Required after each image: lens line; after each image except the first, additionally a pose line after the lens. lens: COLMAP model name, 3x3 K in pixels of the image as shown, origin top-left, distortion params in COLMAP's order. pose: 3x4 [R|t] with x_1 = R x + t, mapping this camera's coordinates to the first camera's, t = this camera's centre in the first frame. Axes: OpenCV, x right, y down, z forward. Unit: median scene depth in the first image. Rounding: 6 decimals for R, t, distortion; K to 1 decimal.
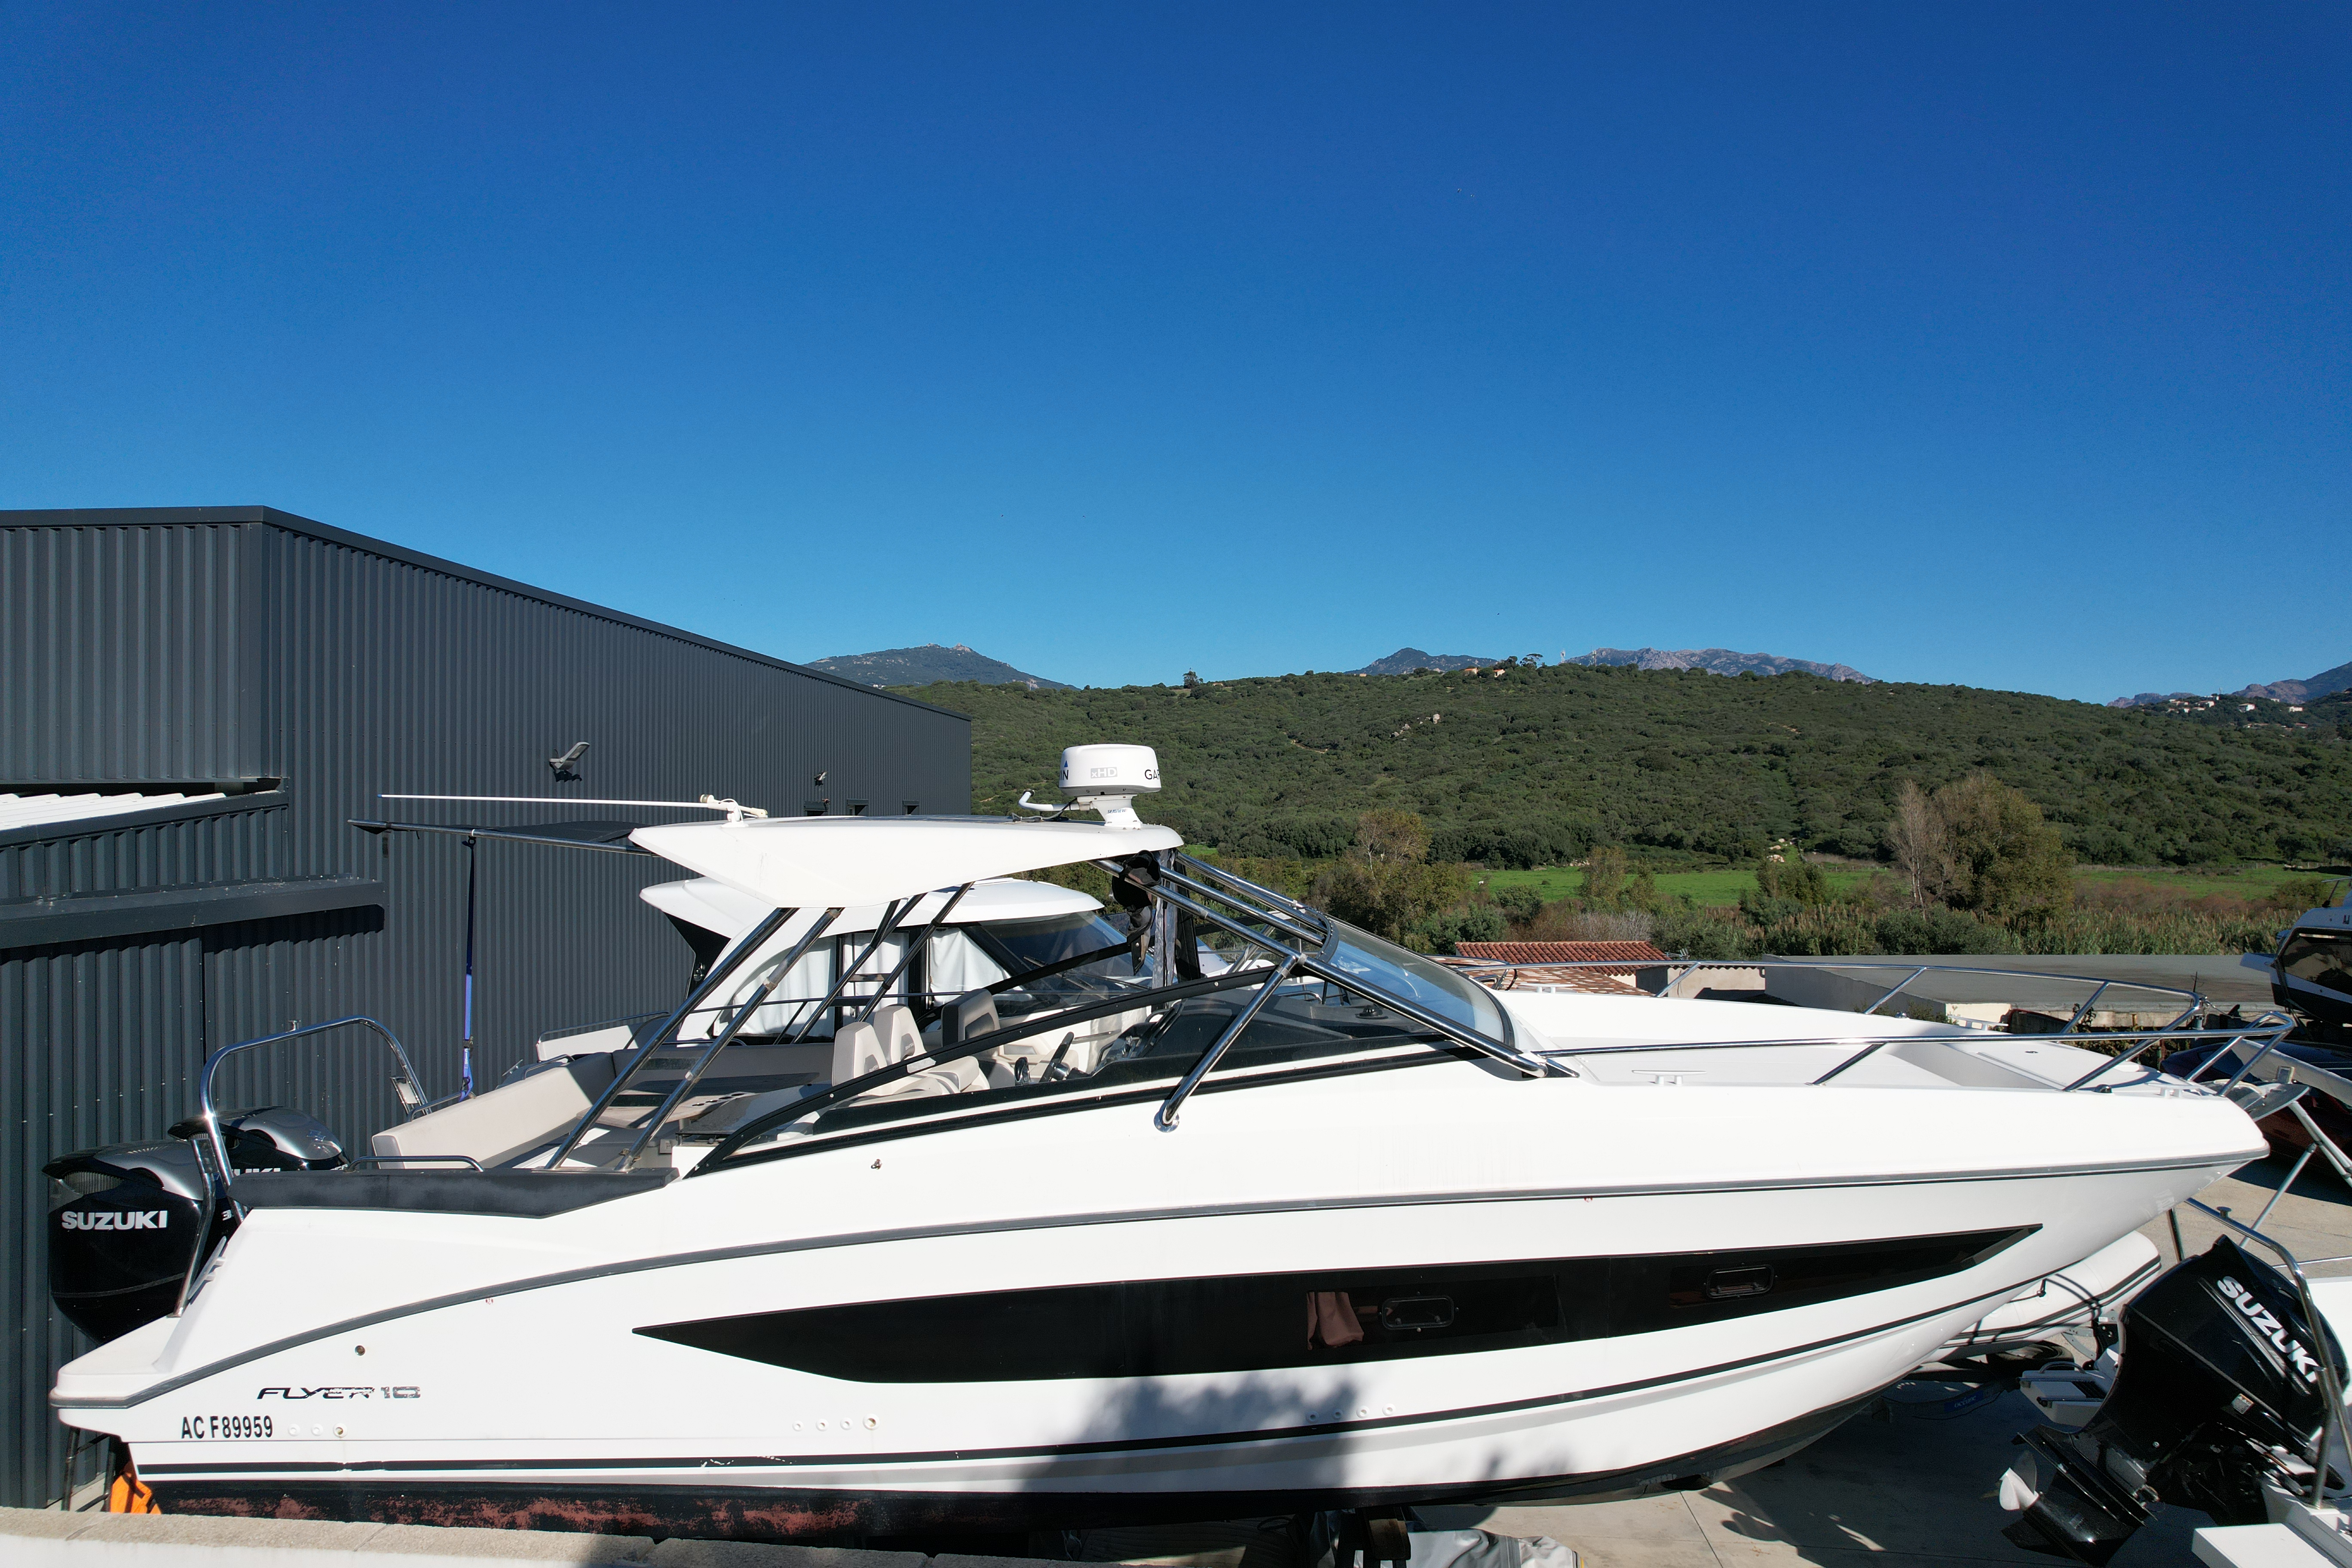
lens RADIAL K [[1499.8, 0, 1179.2], [0, 1499.8, 810.0], [0, 0, 1]] dist [-0.078340, 0.070240]
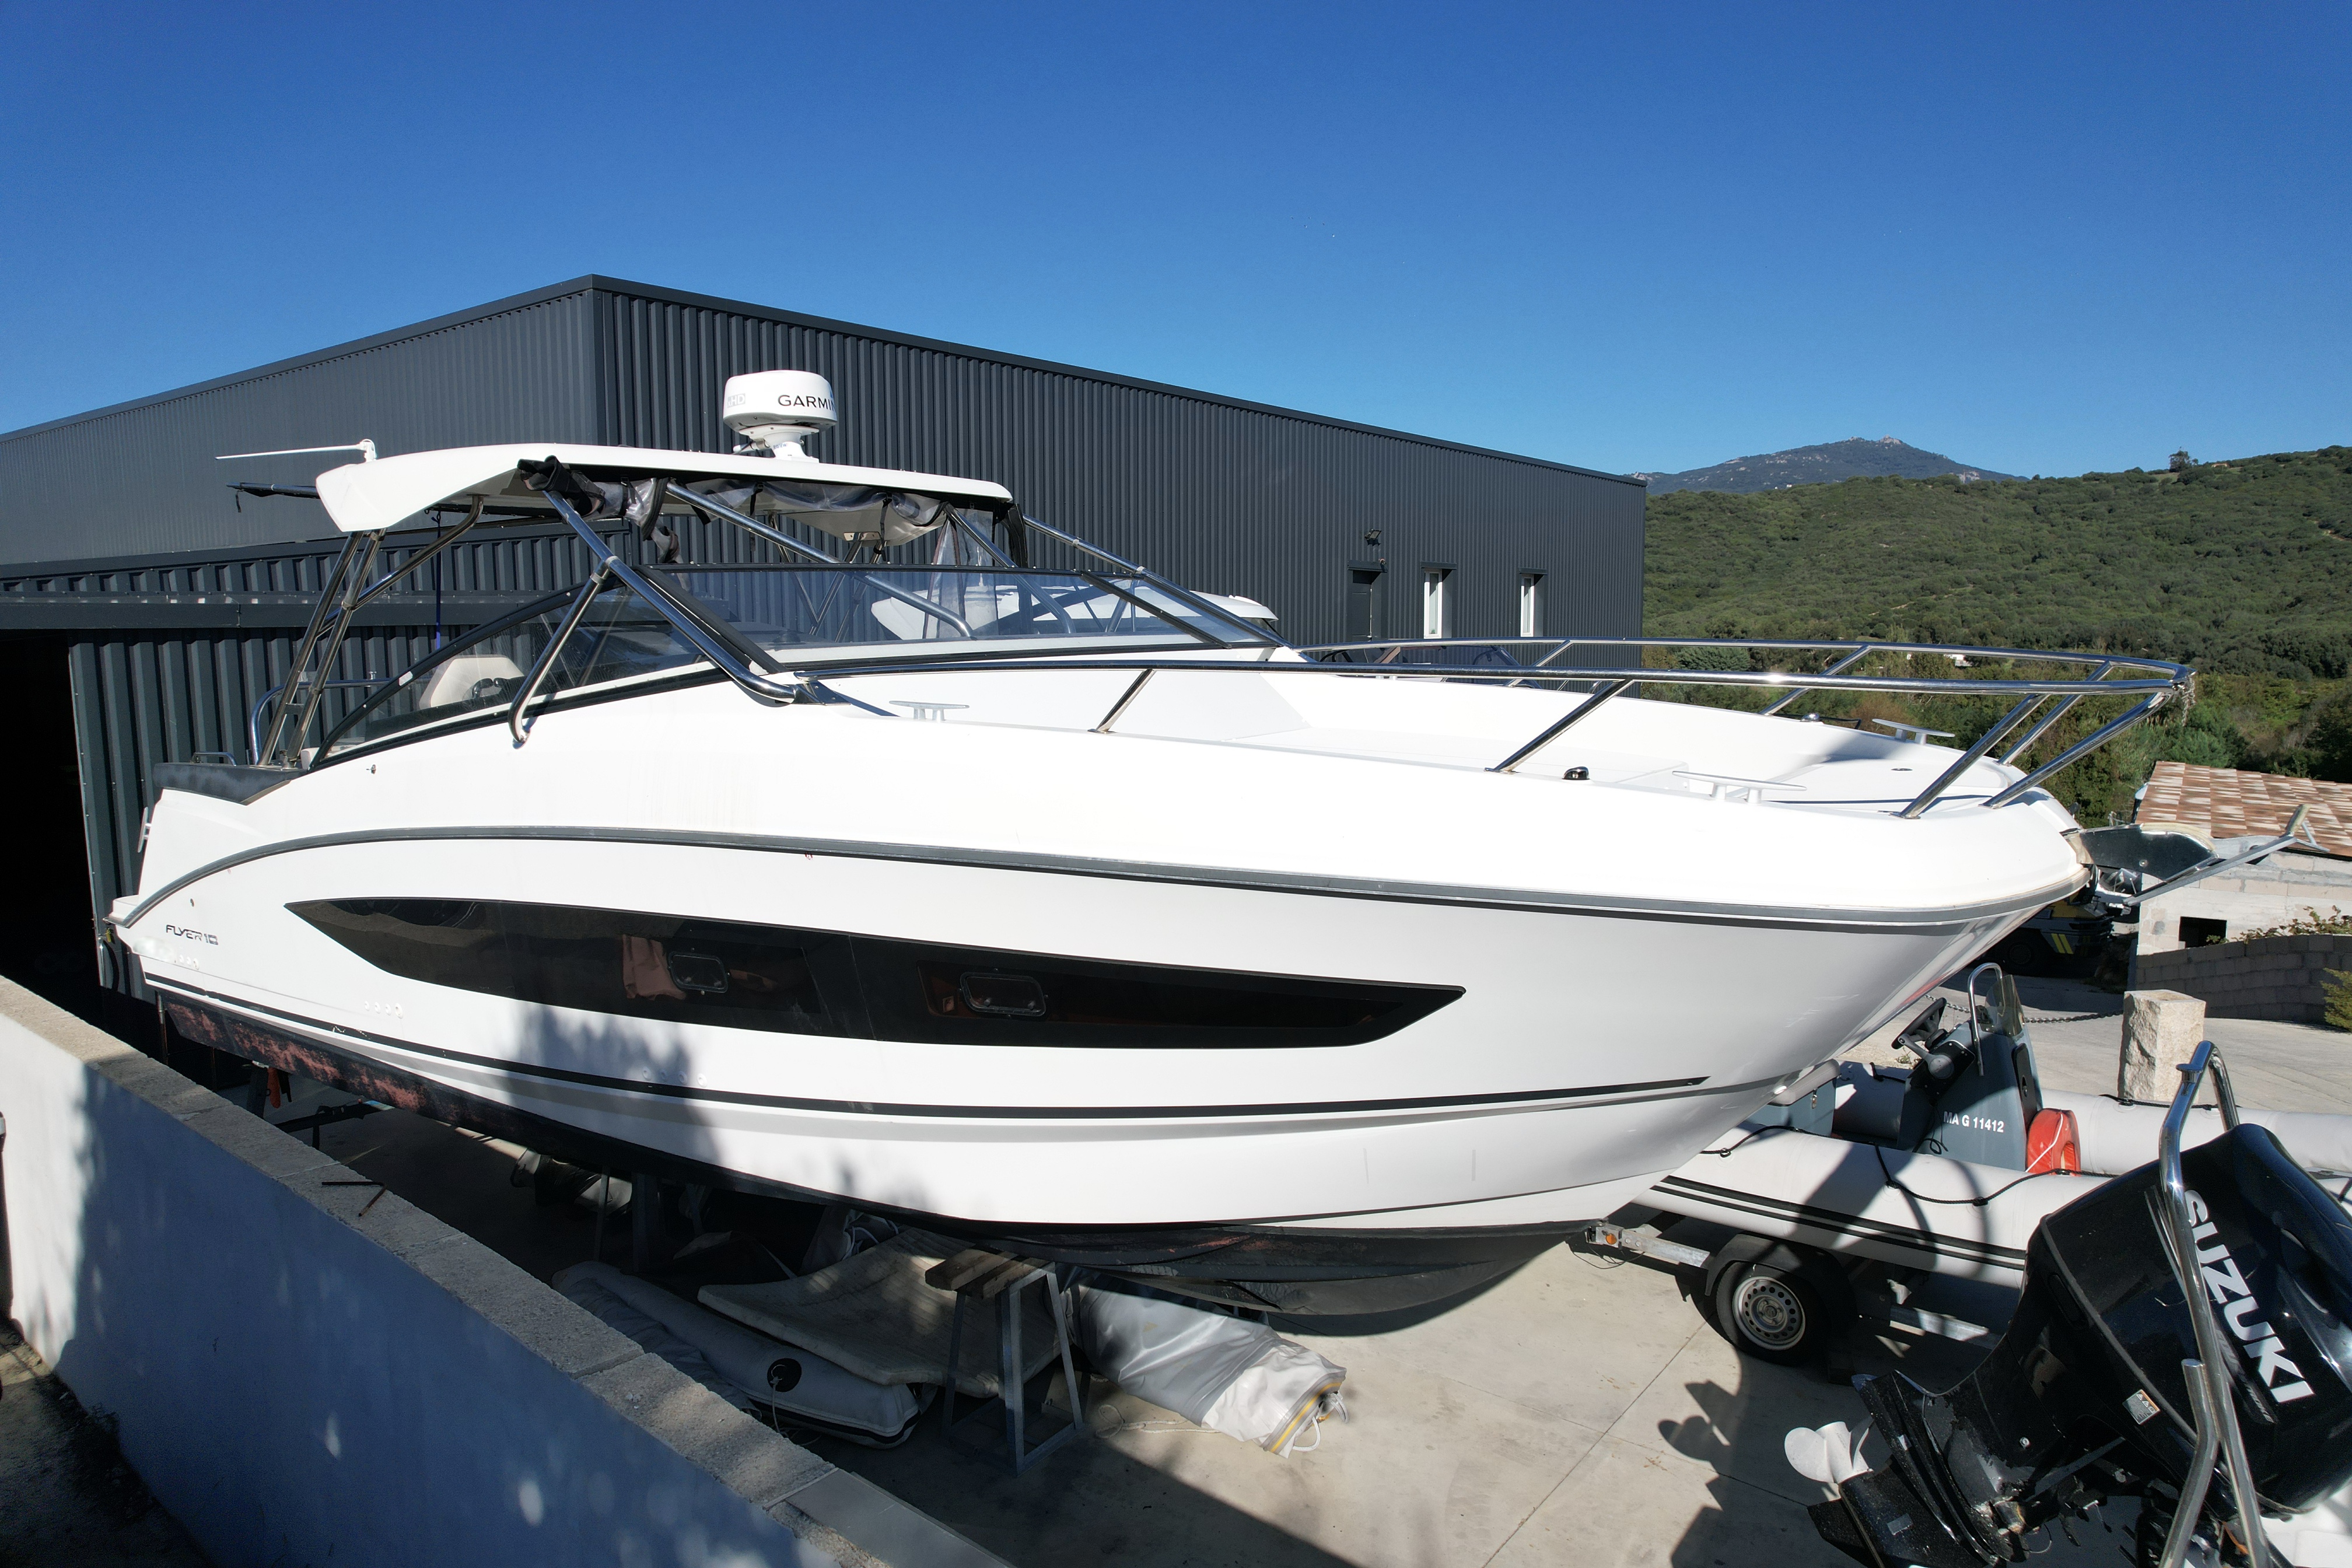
lens RADIAL K [[1499.8, 0, 1179.2], [0, 1499.8, 810.0], [0, 0, 1]] dist [-0.078340, 0.070240]
pose [[0.834187, 0.068824, -0.547171, 0.710756], [0.001478, 0.991900, 0.127016, 0.113314], [0.551480, -0.106764, 0.827328, 0.373974]]
